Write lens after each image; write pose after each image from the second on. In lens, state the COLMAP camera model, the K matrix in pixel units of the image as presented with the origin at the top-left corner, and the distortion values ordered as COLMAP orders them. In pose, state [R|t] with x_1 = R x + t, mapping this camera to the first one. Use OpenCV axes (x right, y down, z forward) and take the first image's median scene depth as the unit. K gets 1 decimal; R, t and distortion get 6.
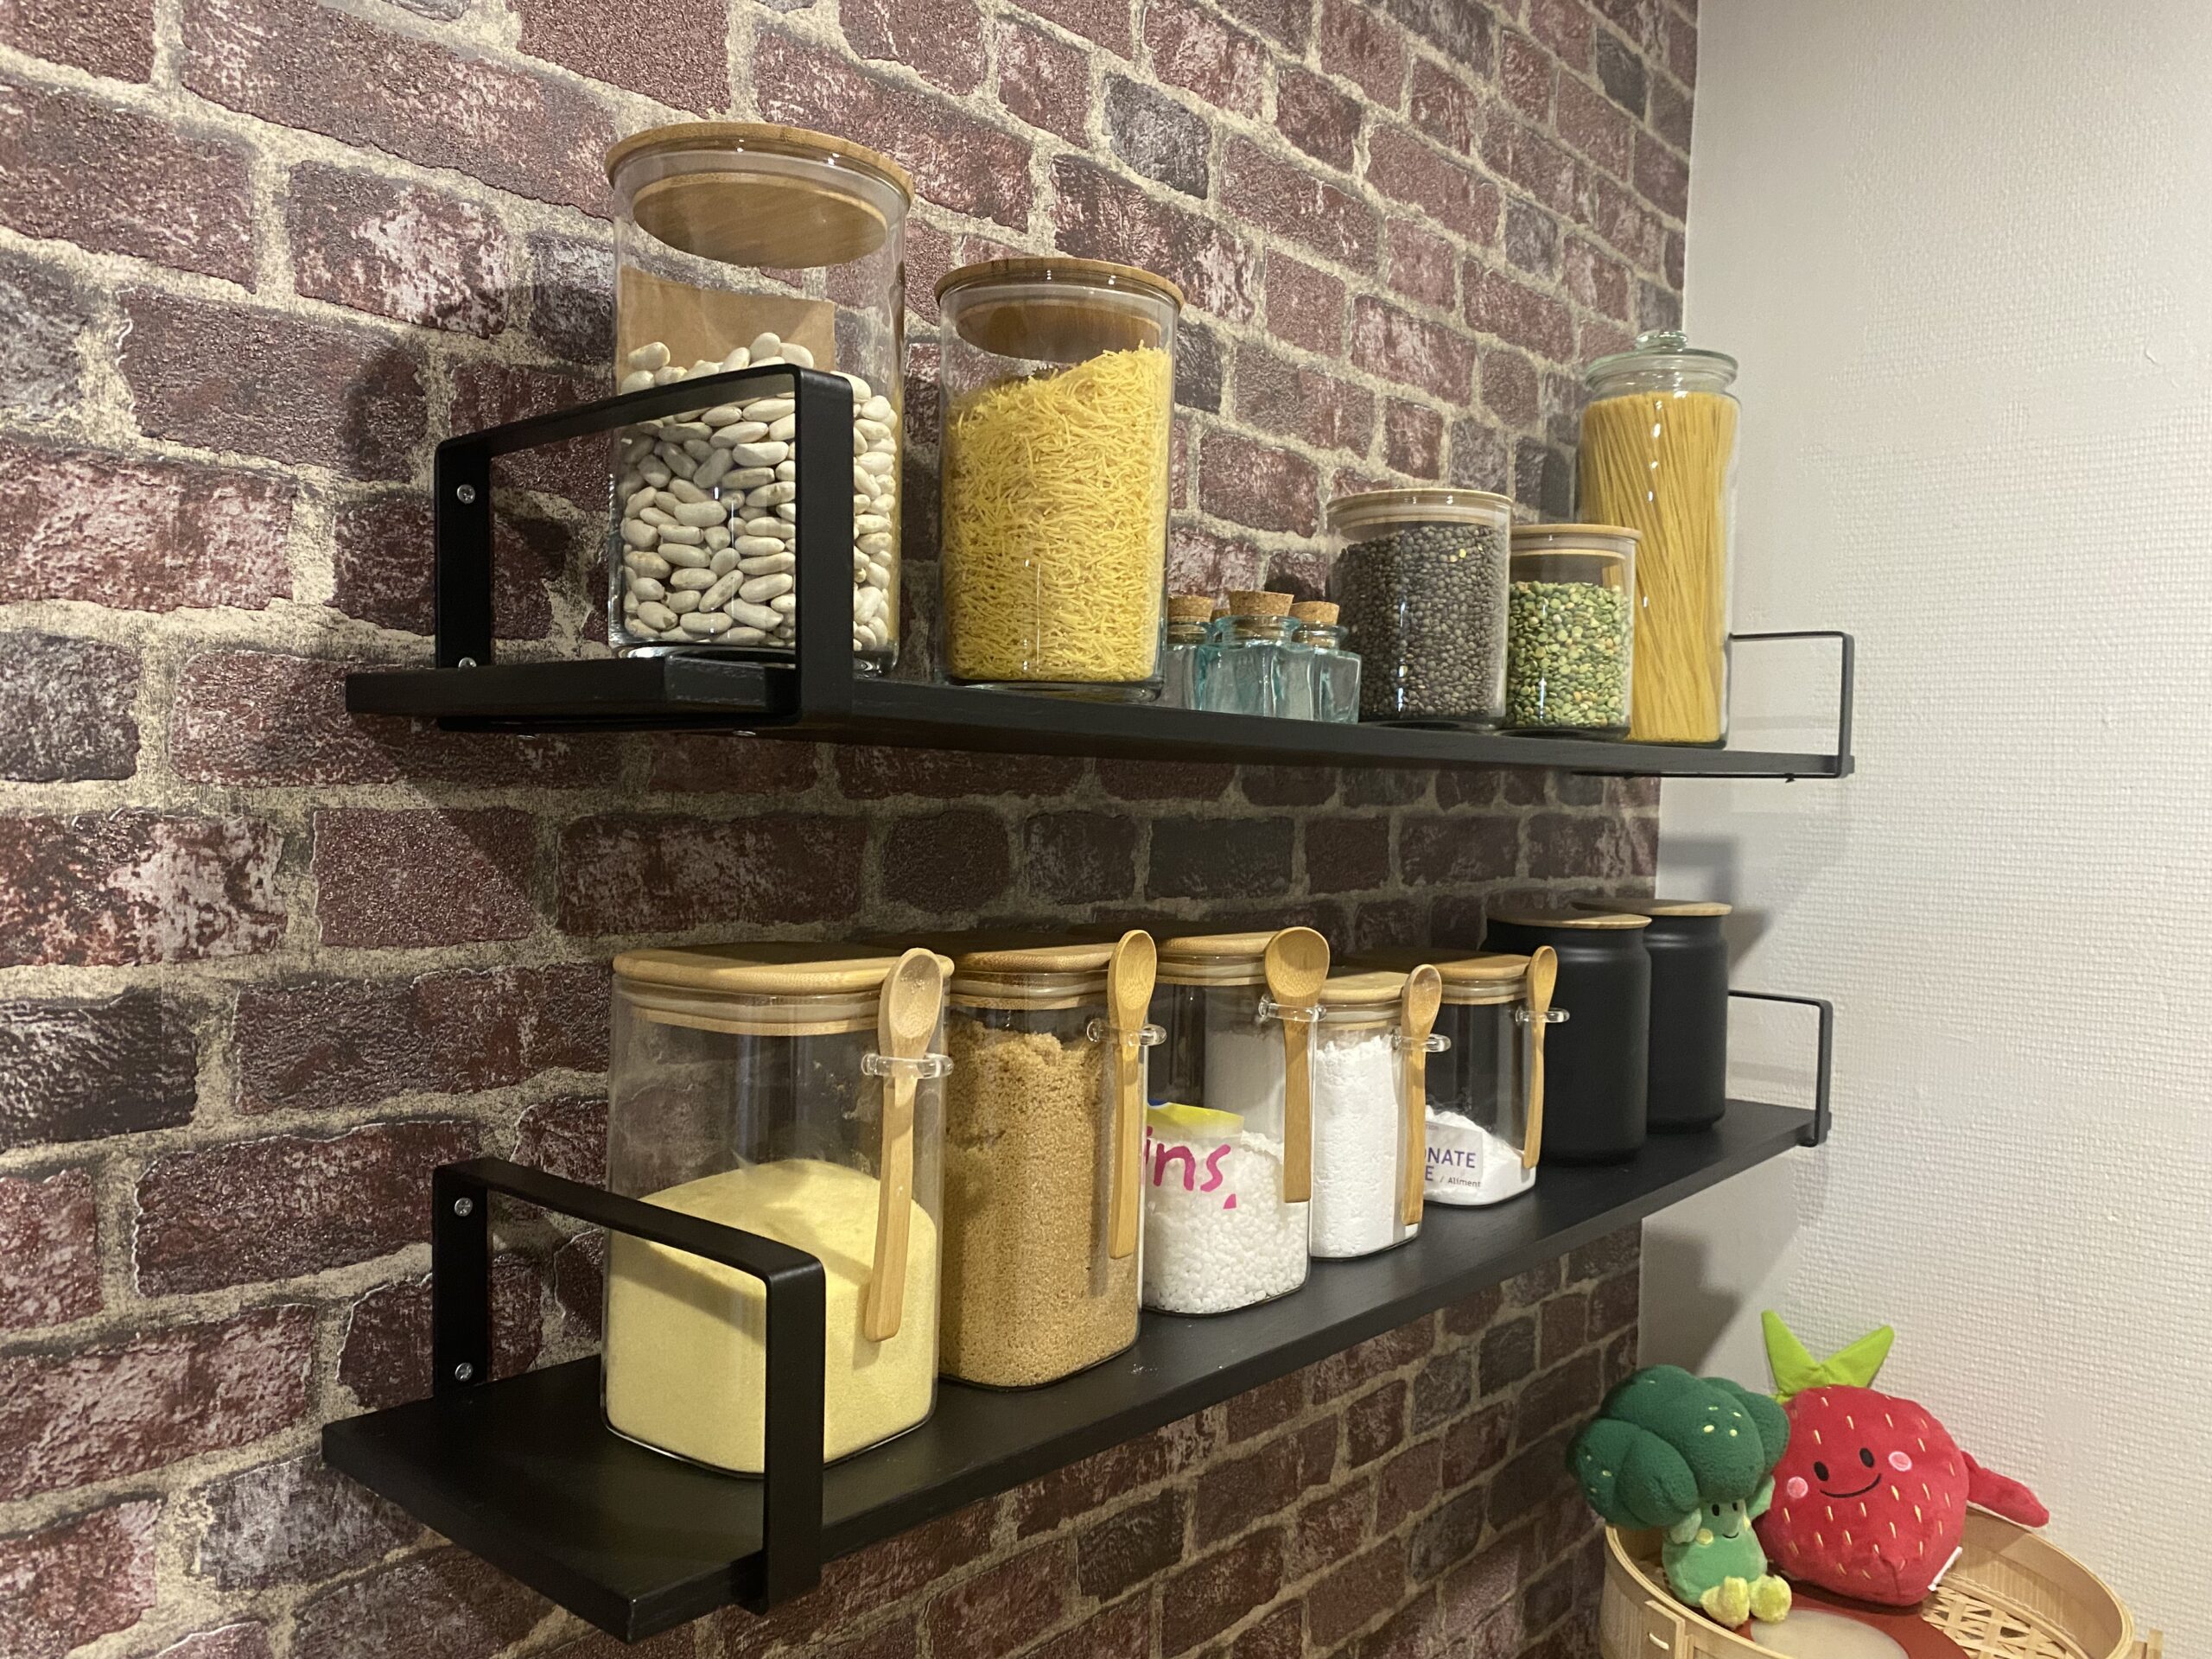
lens RADIAL K [[1671.7, 0, 1111.9], [0, 1671.7, 838.1], [0, 0, 1]] dist [0.047606, -0.060427]
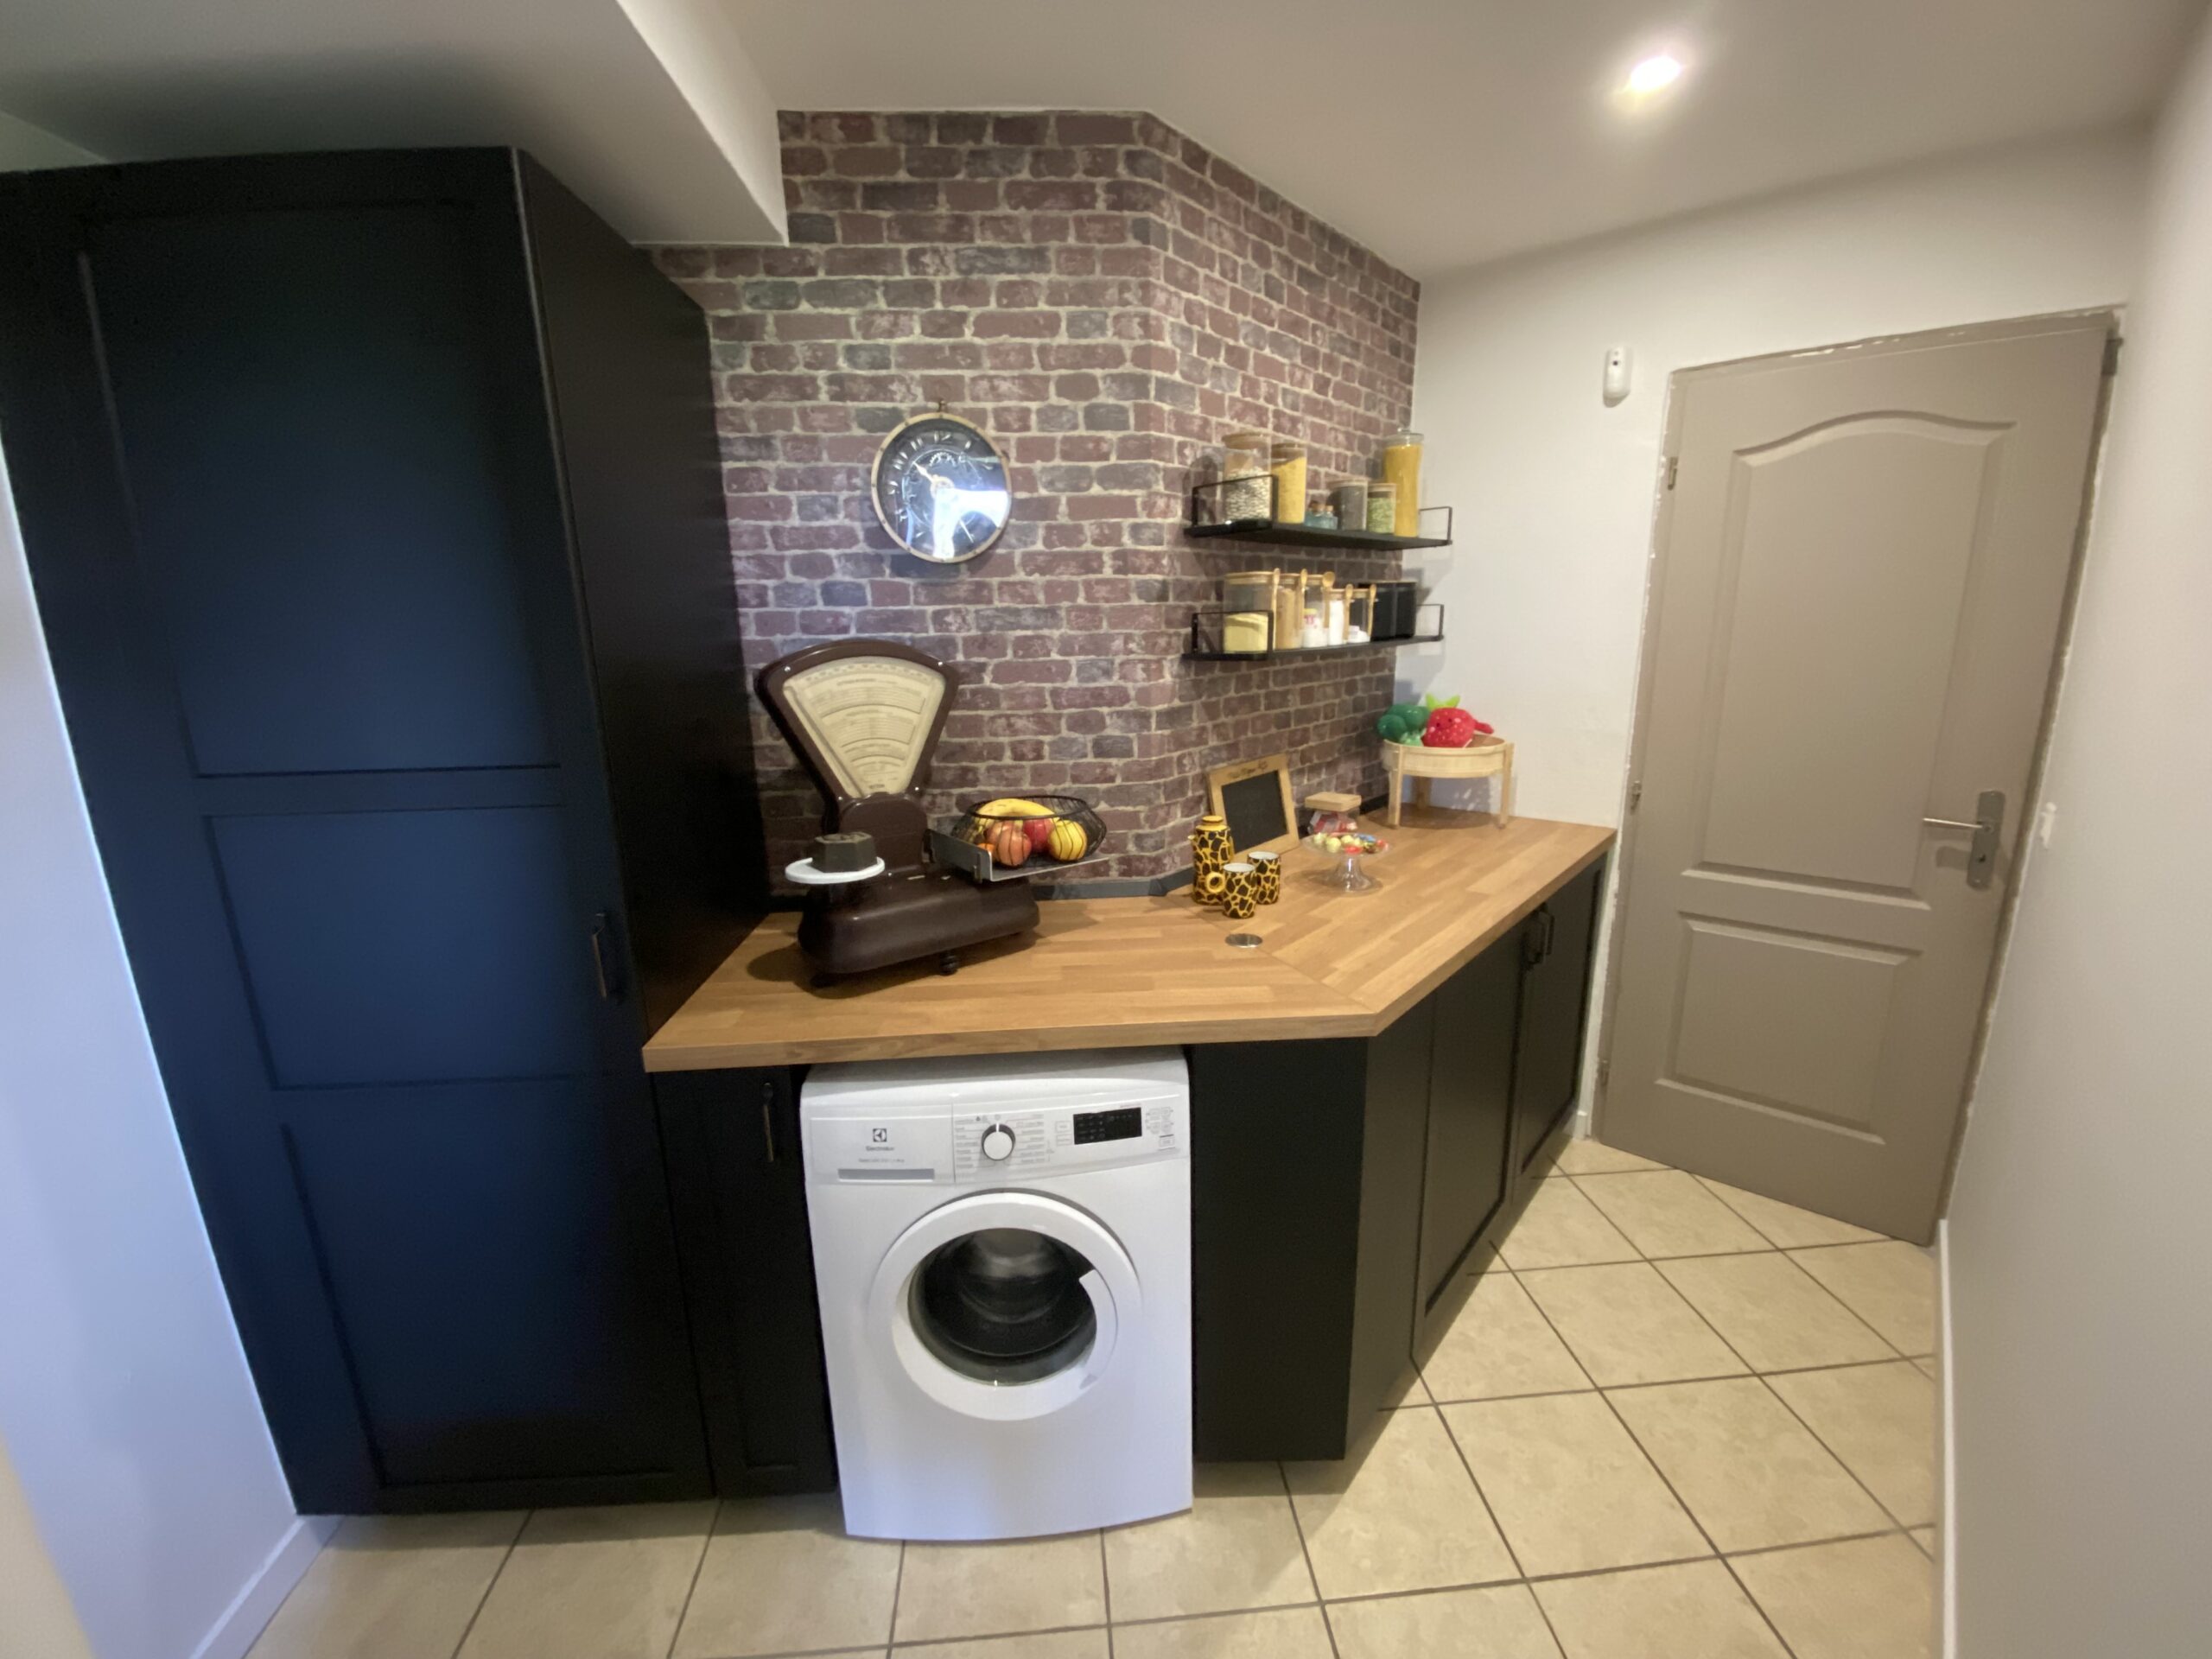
lens RADIAL K [[909.9, 0, 1105.2], [0, 909.9, 828.6], [0, 0, 1]] dist [0.004569, -0.008159]
pose [[0.998827, -0.045916, -0.015380, -0.367430], [0.048046, 0.979291, 0.196674, 0.155173], [0.006031, -0.197182, 0.980348, -1.232776]]
